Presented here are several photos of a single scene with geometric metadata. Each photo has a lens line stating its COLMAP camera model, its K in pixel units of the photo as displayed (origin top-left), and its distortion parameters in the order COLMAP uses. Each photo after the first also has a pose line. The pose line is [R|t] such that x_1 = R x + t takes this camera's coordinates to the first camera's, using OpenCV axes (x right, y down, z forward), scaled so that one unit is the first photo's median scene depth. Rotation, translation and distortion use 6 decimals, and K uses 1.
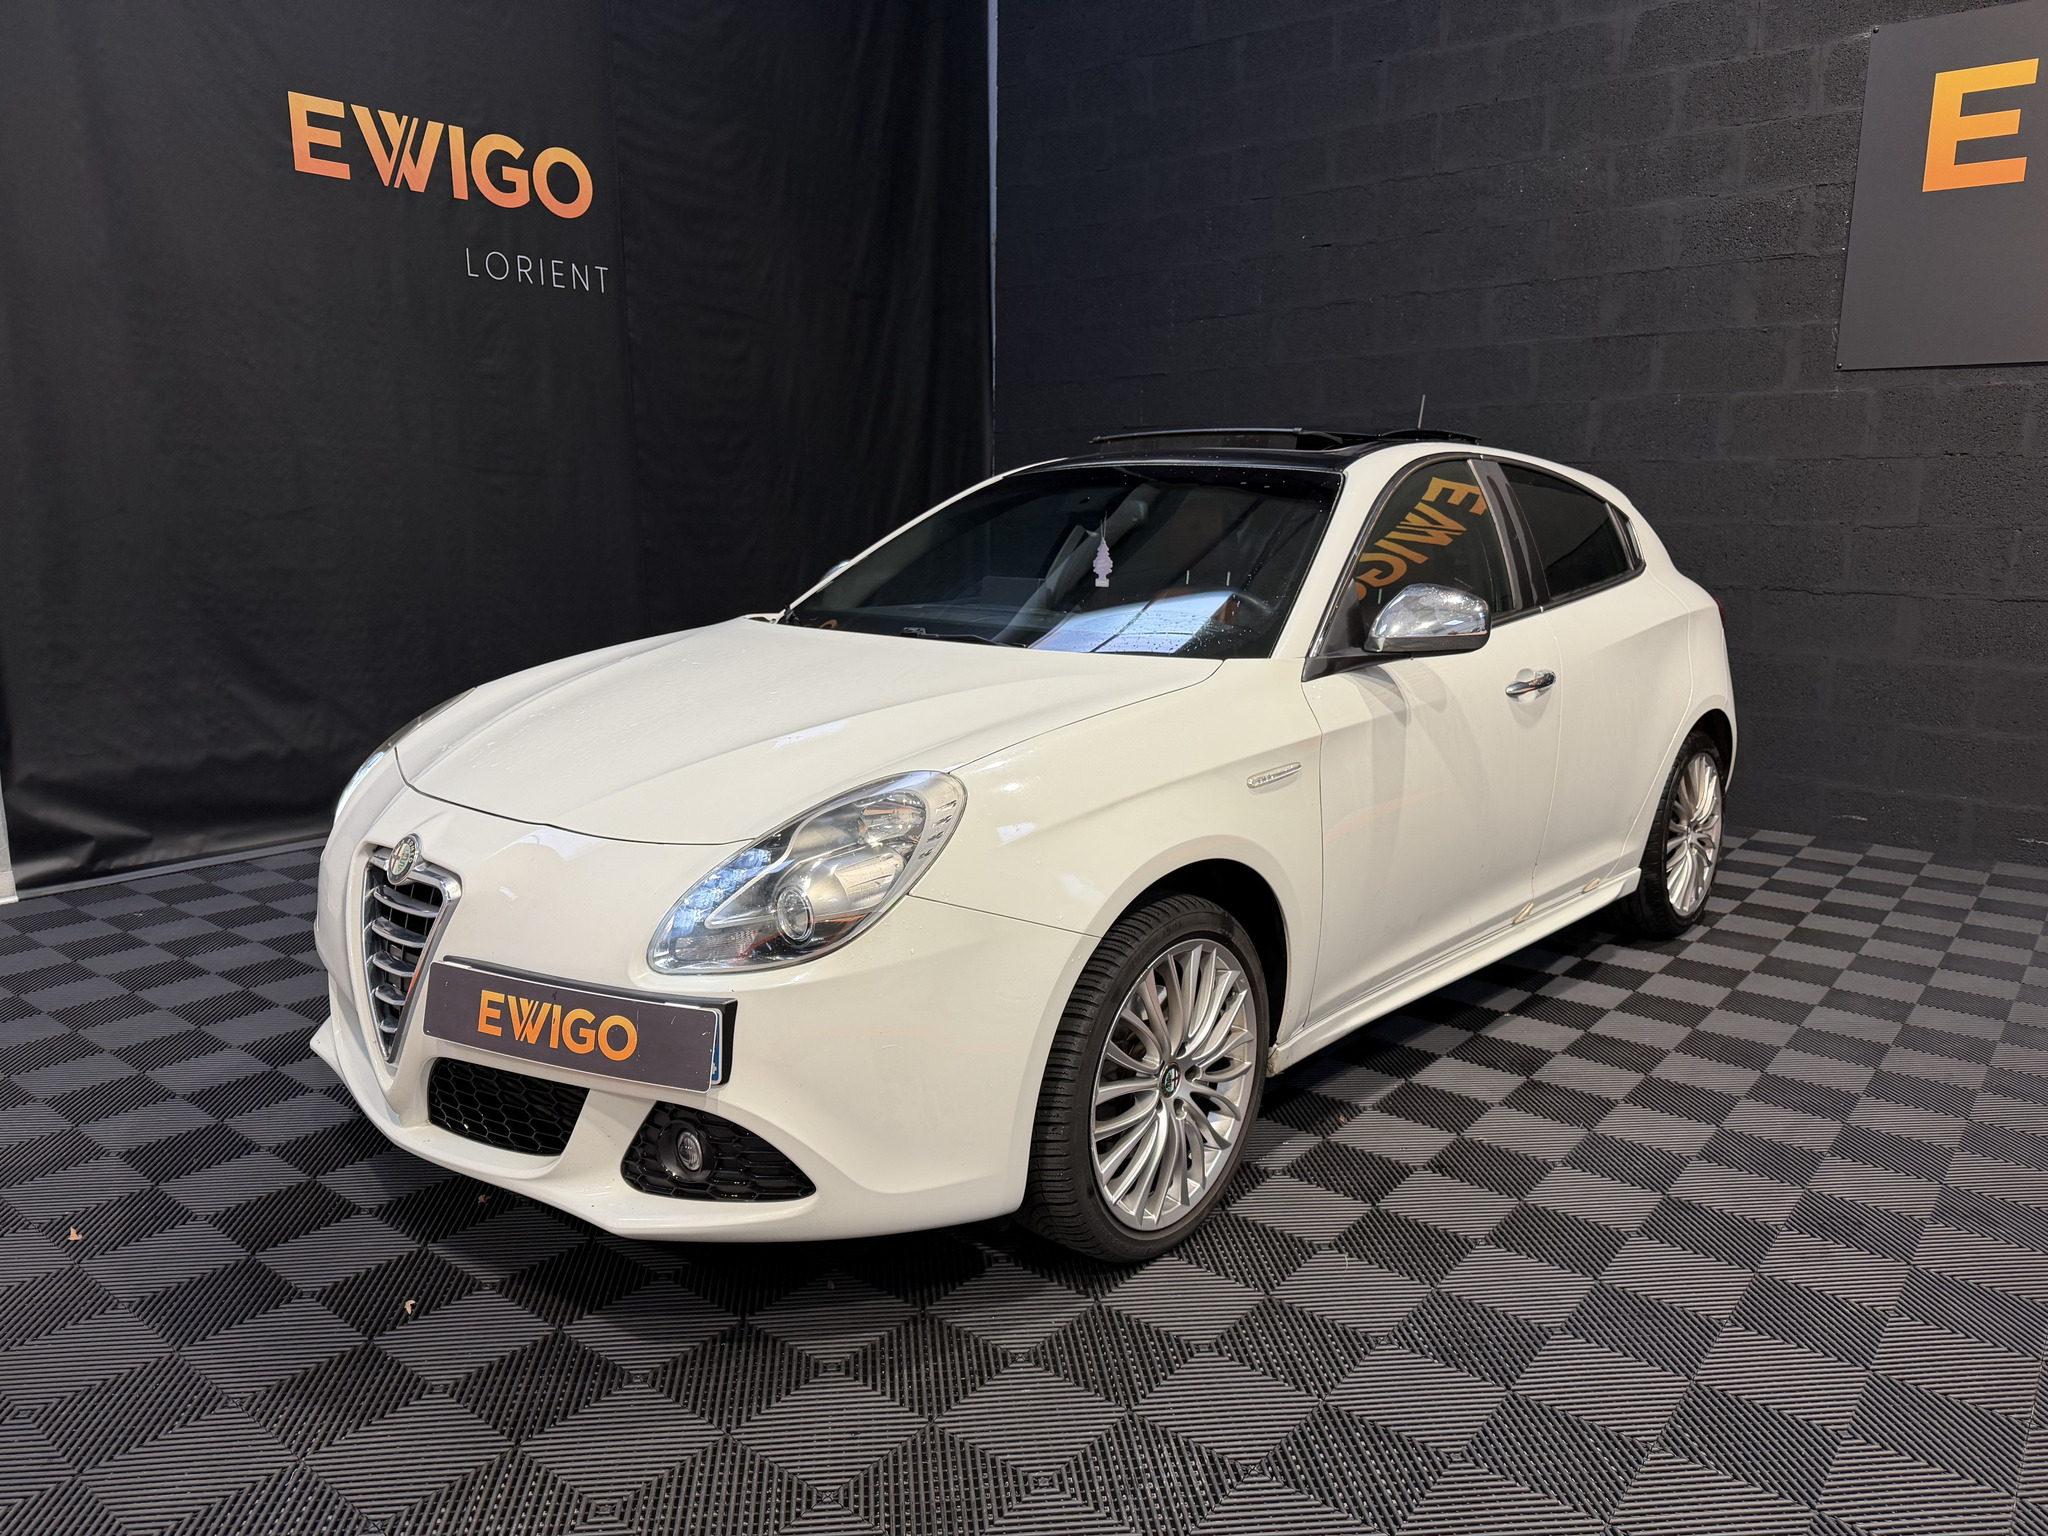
lens RADIAL K [[1464.7, 0, 1006.7], [0, 1464.7, 774.0], [0, 0, 1]] dist [-0.002544, -0.001145]
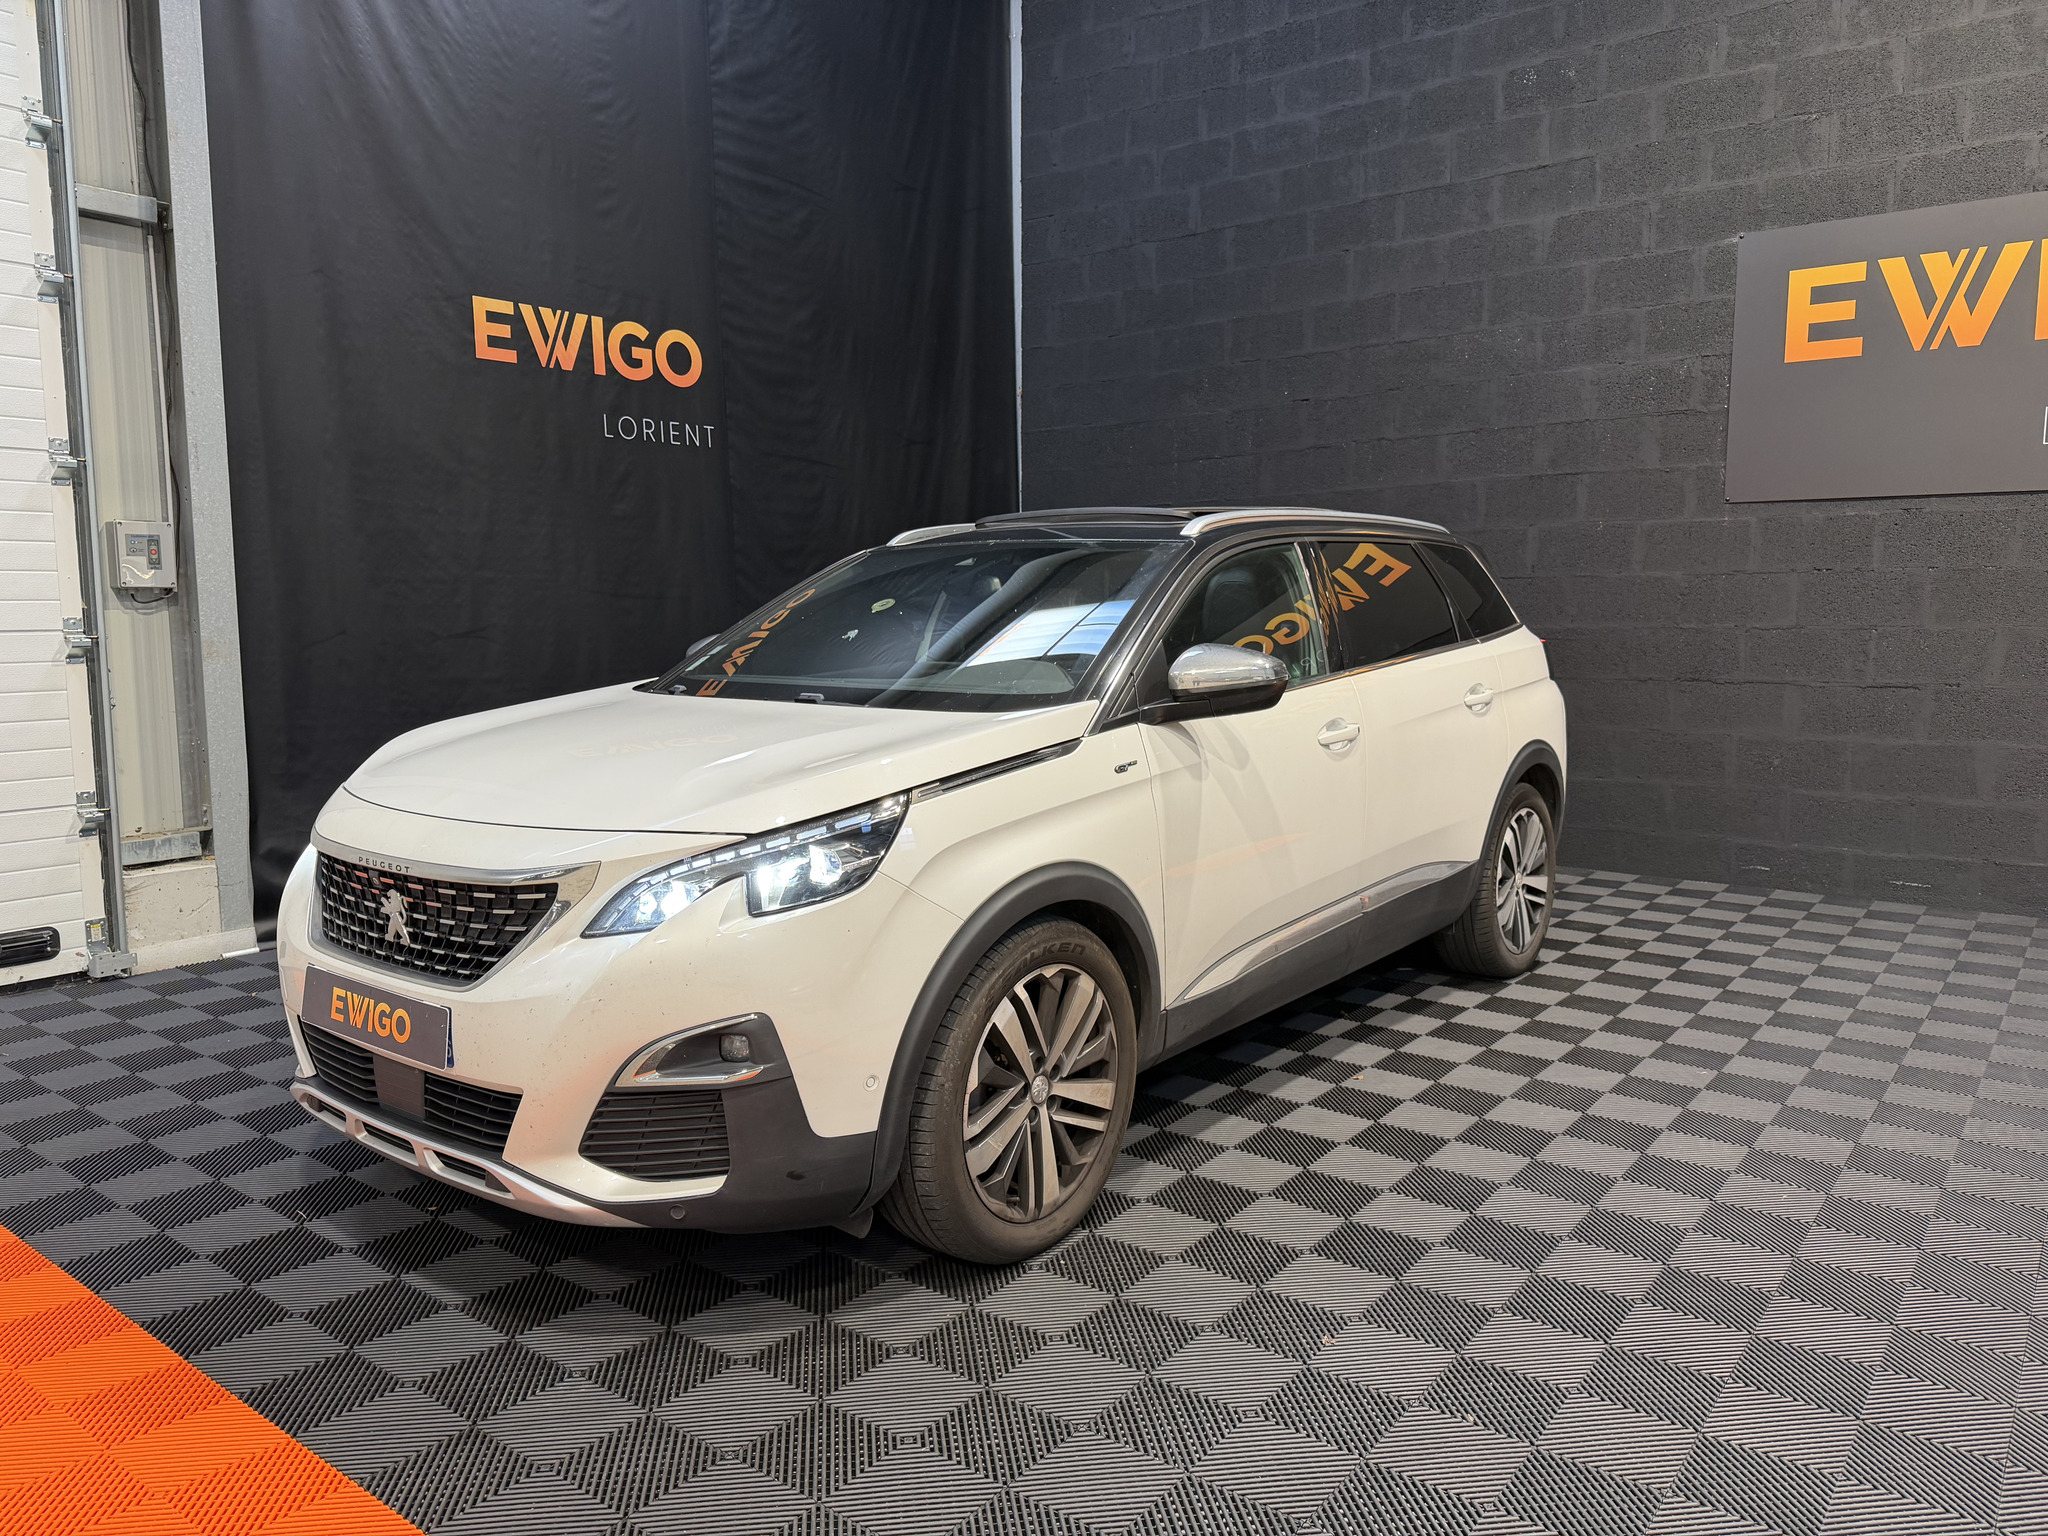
lens RADIAL K [[1464.7, 0, 1006.7], [0, 1464.7, 774.0], [0, 0, 1]] dist [-0.002544, -0.001145]
pose [[0.999767, -0.013490, 0.016845, -0.061438], [0.014555, 0.997796, -0.064741, 0.022874], [-0.015934, 0.064971, 0.997760, -0.205407]]
